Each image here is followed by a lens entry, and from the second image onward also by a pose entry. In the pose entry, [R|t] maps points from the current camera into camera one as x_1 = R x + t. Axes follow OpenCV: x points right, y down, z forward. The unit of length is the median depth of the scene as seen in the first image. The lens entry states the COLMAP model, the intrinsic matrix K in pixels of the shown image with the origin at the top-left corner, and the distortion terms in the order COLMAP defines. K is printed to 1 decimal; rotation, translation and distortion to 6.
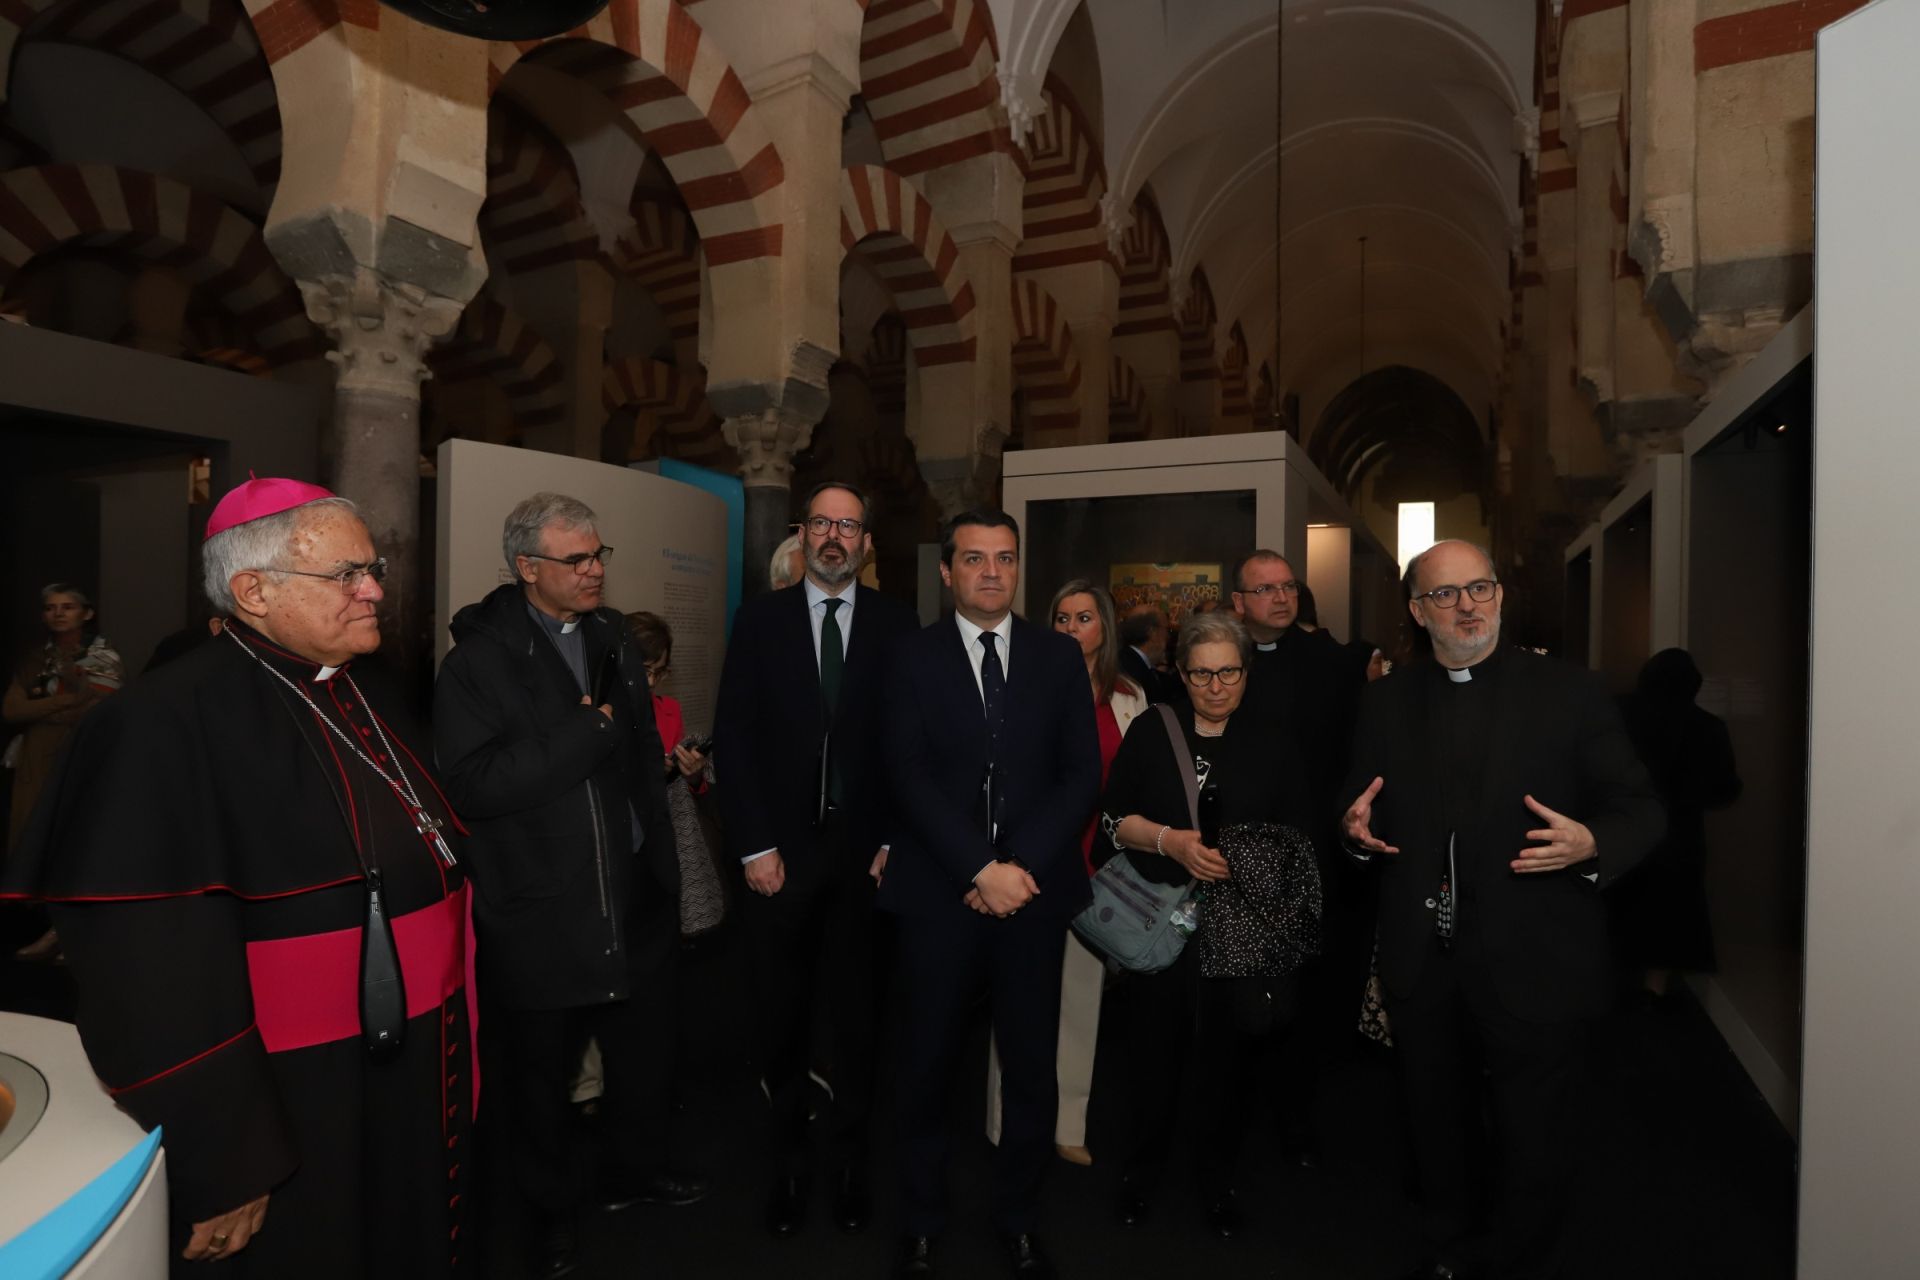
lens RADIAL K [[955.0, 0, 950.9], [0, 955.0, 636.8], [0, 0, 1]] dist [-0.039166, 0.020106]
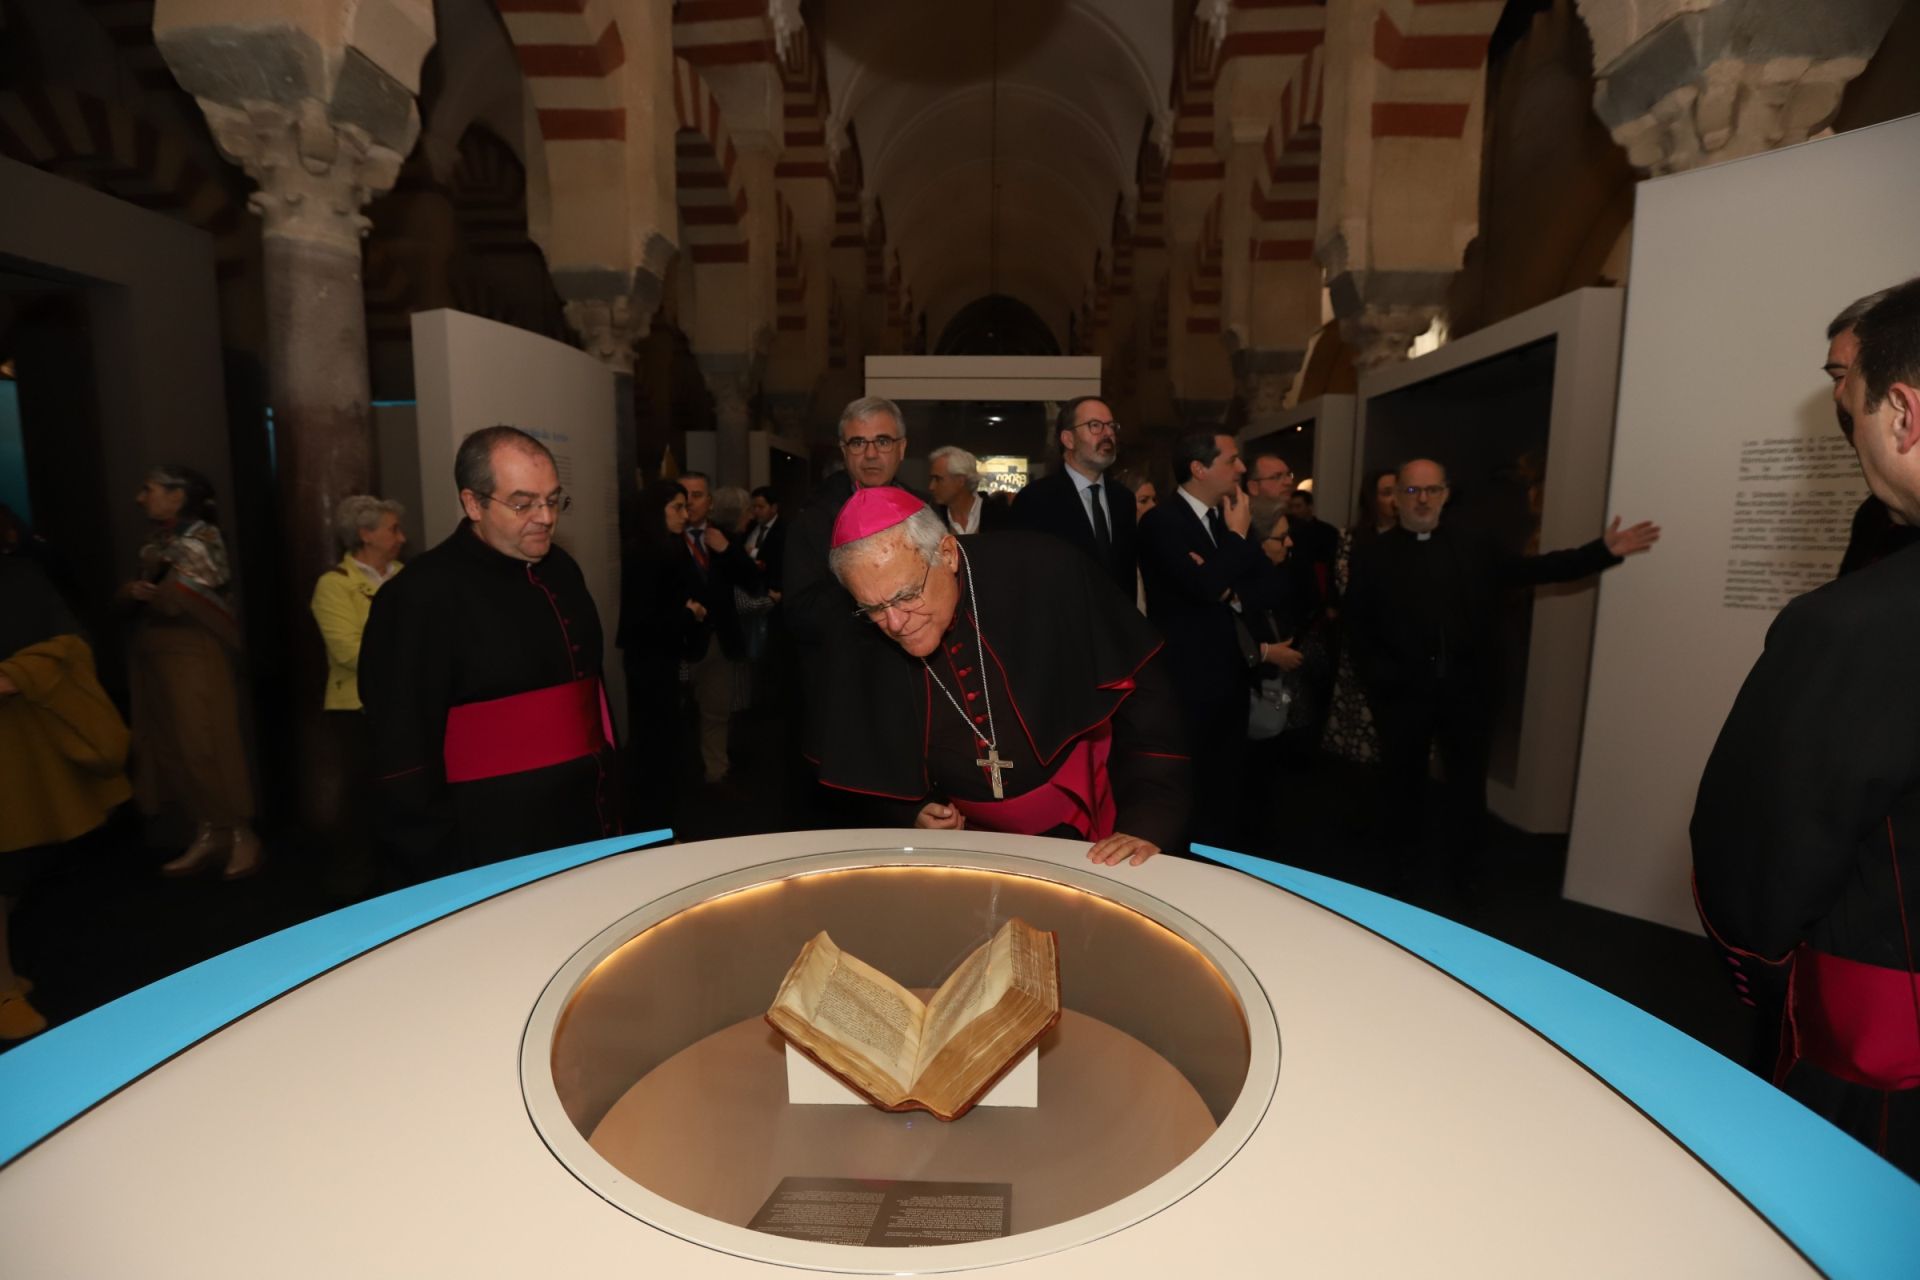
lens RADIAL K [[853.5, 0, 935.9], [0, 853.5, 622.1], [0, 0, 1]] dist [-0.046511, 0.016250]
pose [[0.913317, -0.051240, 0.404014, -0.391800], [0.003211, 0.992929, 0.118670, 0.004931], [-0.407238, -0.107086, 0.907023, -0.001919]]
